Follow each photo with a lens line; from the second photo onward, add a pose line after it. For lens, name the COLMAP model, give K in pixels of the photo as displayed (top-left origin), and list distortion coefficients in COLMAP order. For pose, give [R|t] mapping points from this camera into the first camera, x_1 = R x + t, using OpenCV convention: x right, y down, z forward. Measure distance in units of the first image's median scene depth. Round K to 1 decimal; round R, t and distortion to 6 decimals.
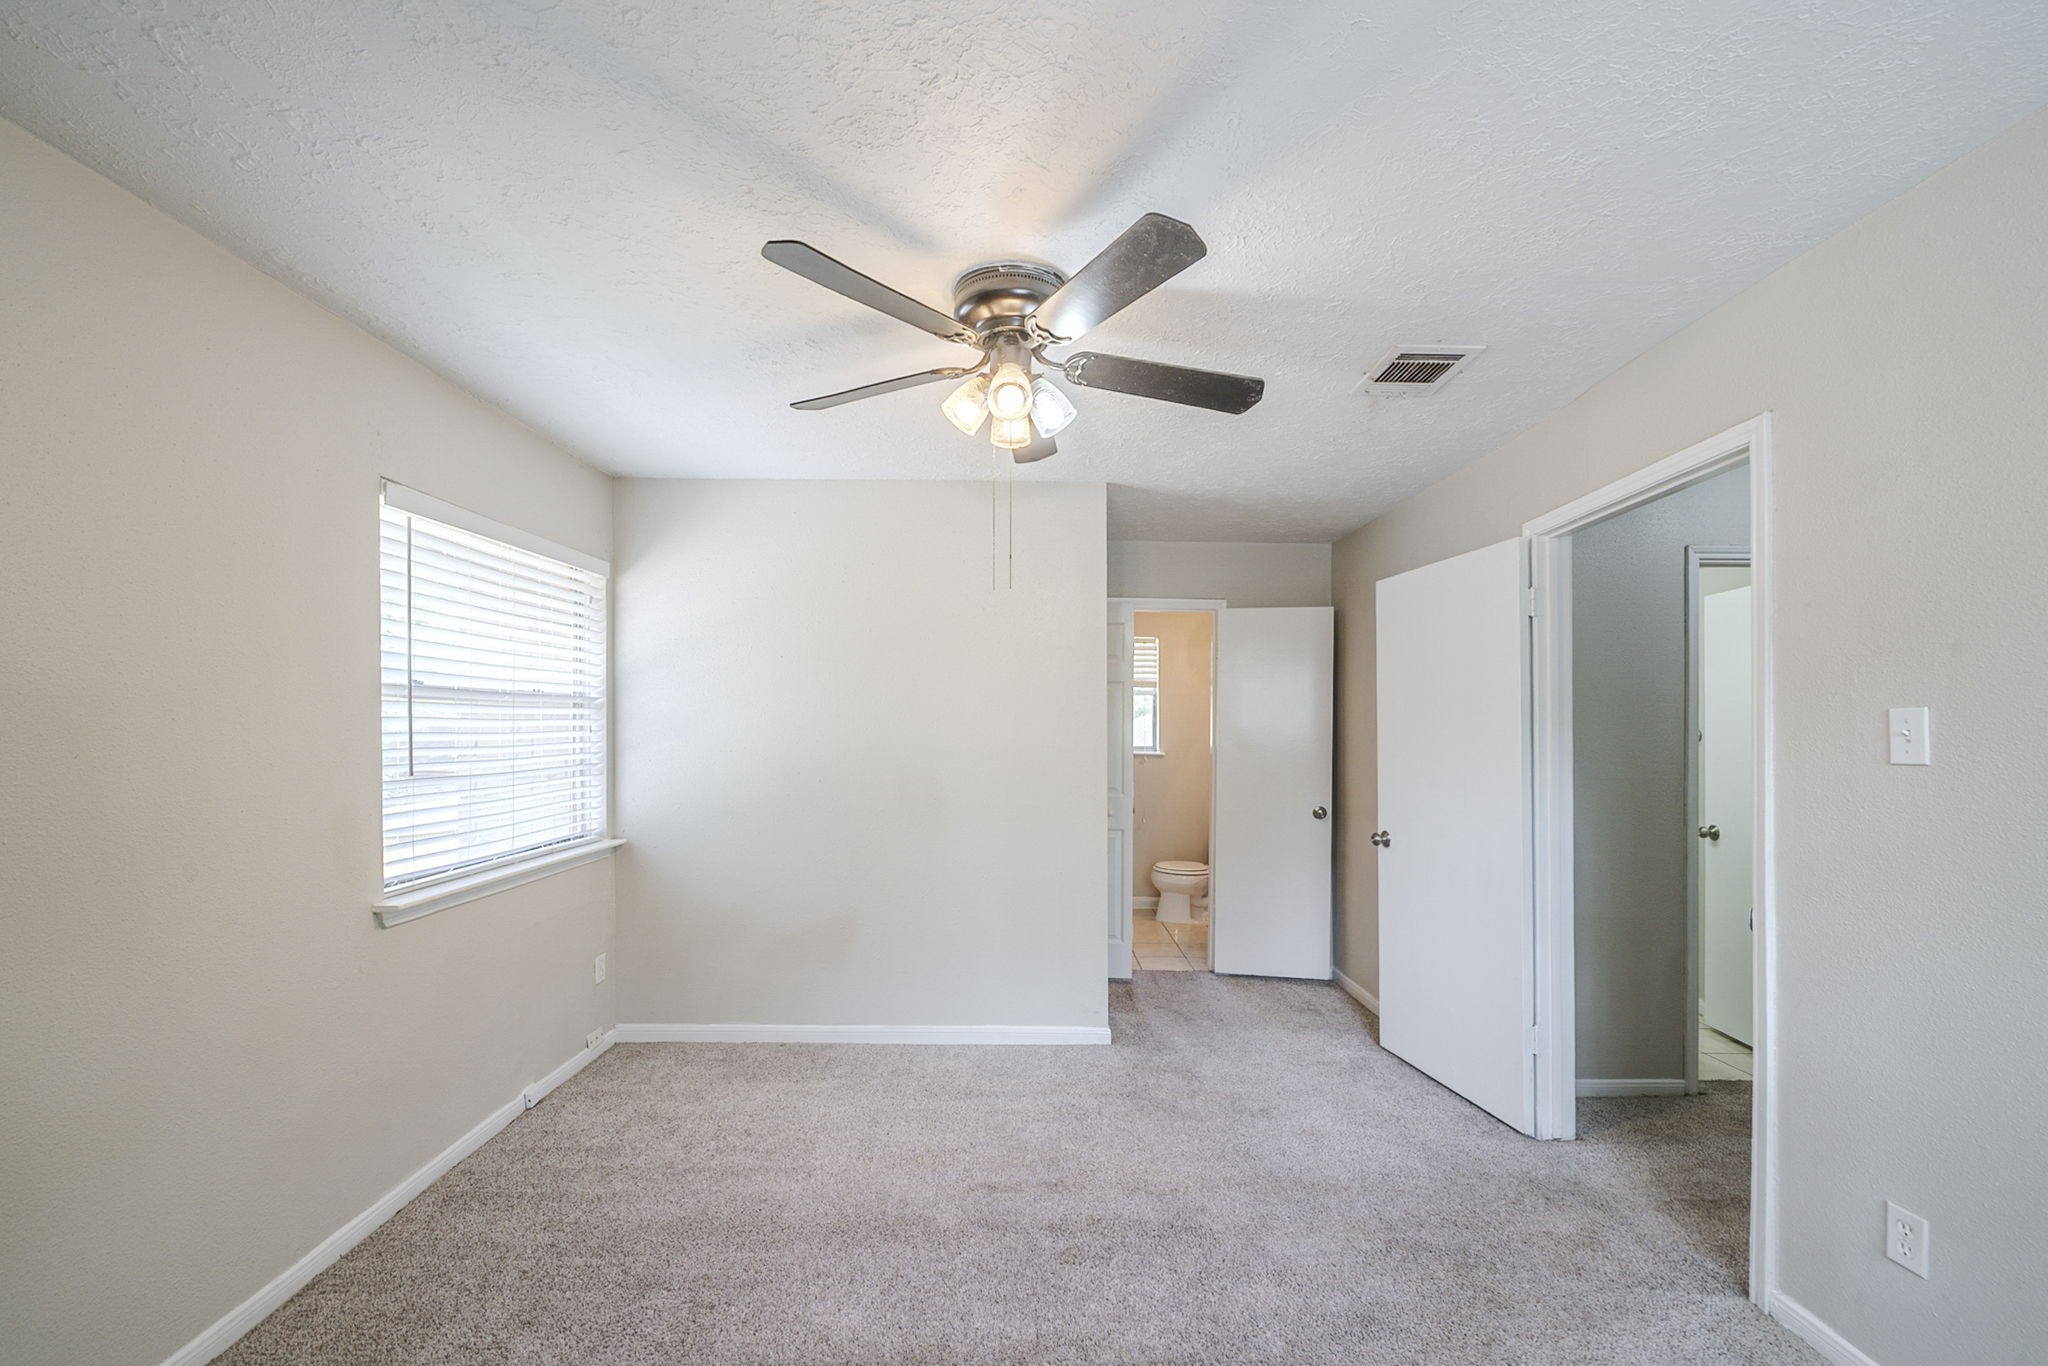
lens RADIAL K [[916.3, 0, 1024.0], [0, 916.3, 683.0], [0, 0, 1]] dist [-0.001658, -0.000293]
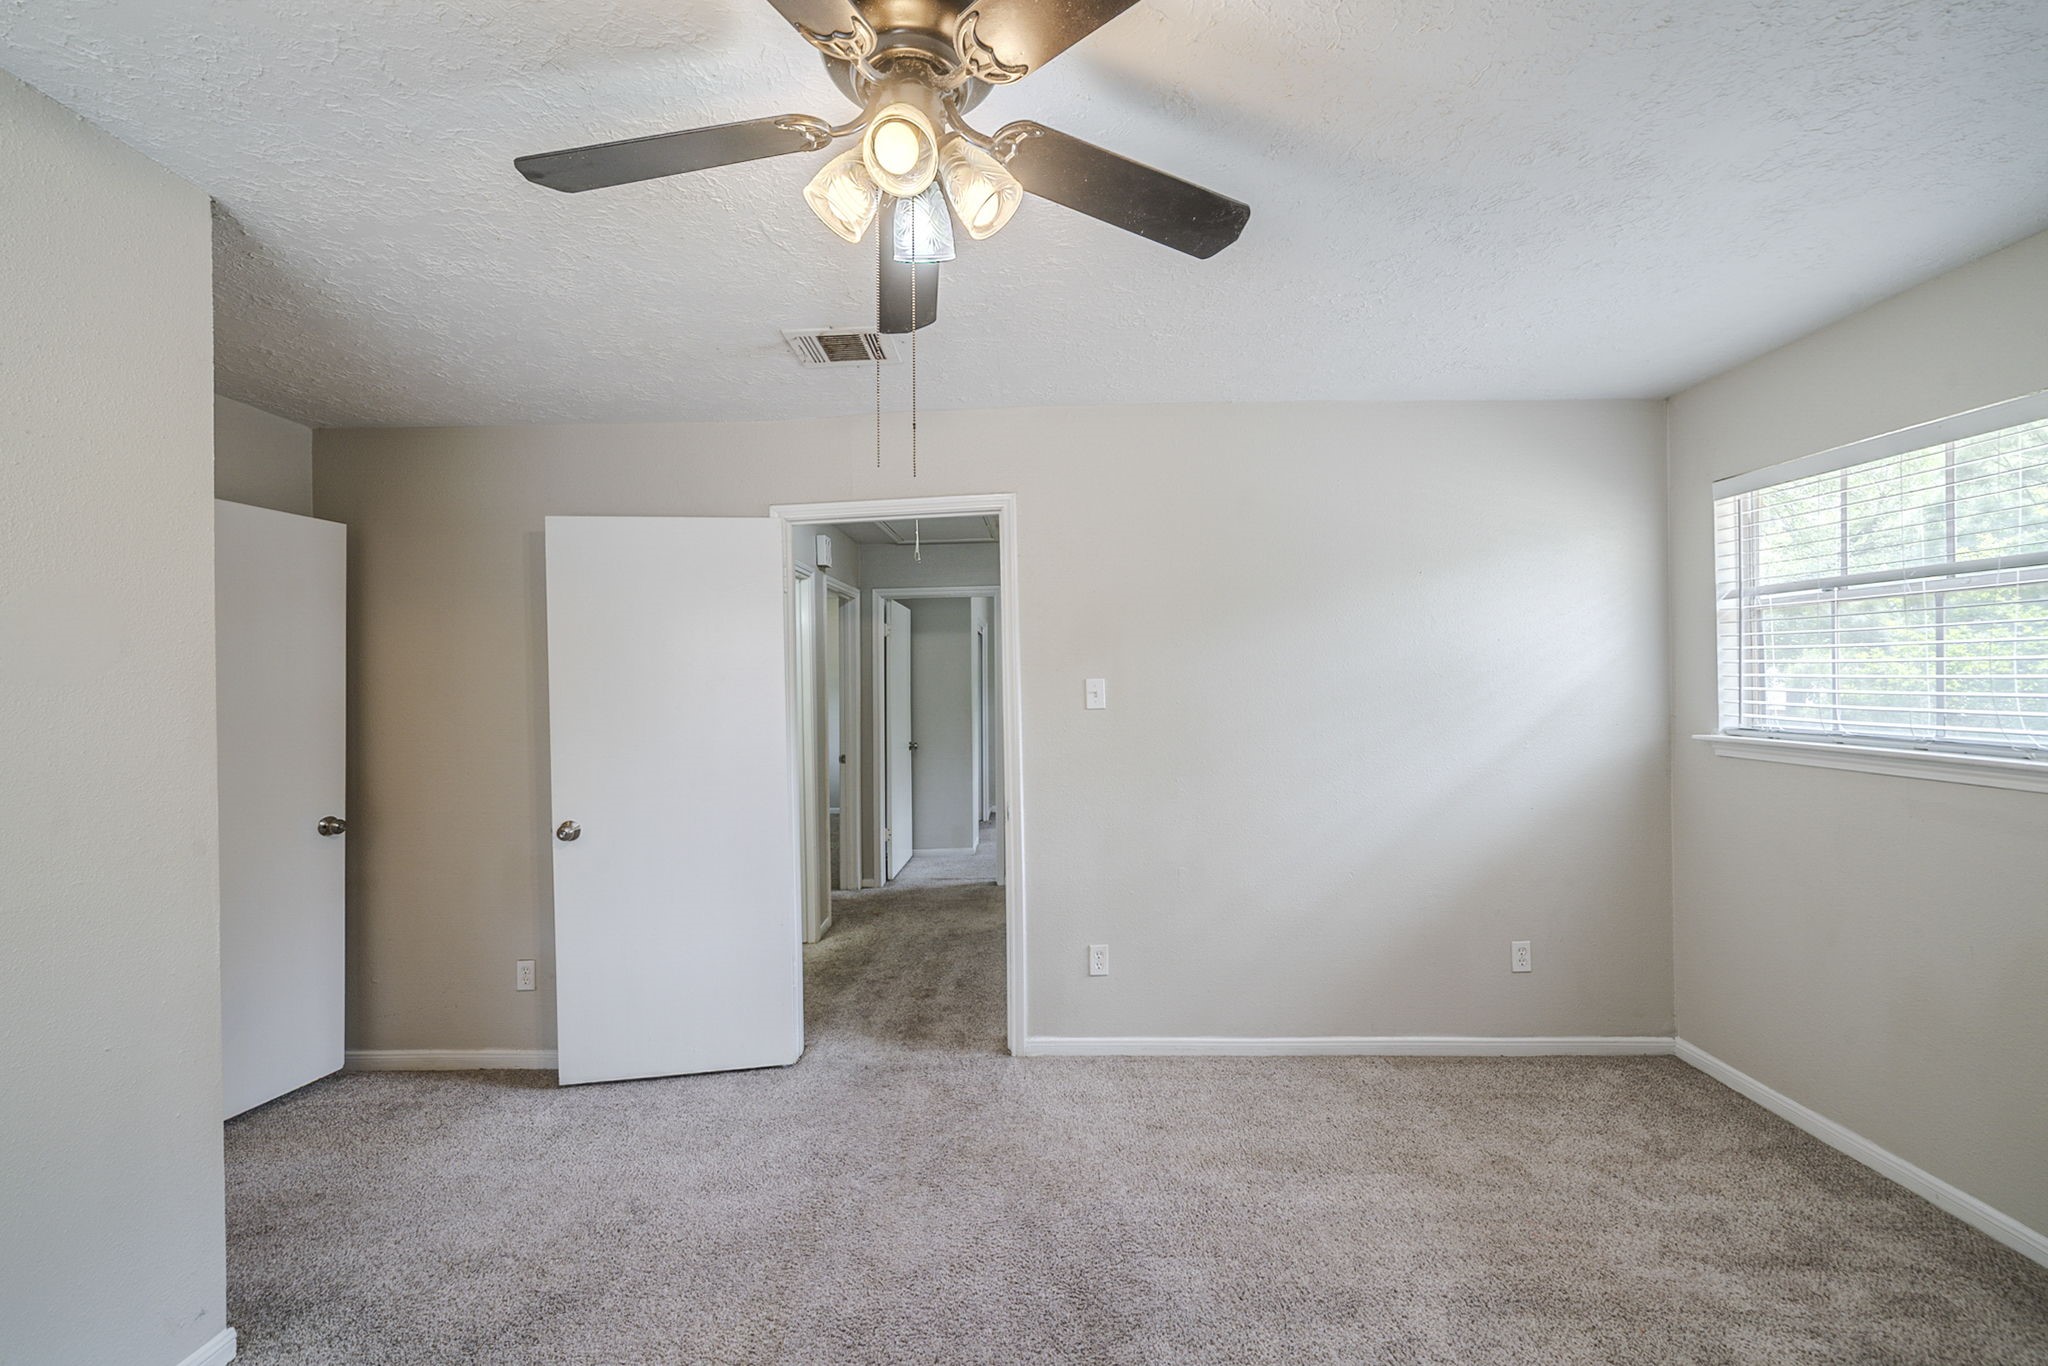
lens RADIAL K [[827.8, 0, 1024.0], [0, 827.8, 683.0], [0, 0, 1]] dist [-0.000191, 0.000096]
pose [[-0.044718, 0.011871, 0.998929, -0.463667], [-0.032182, 0.999393, -0.013317, 0.041608], [-0.998481, -0.032743, -0.044309, 0.788099]]
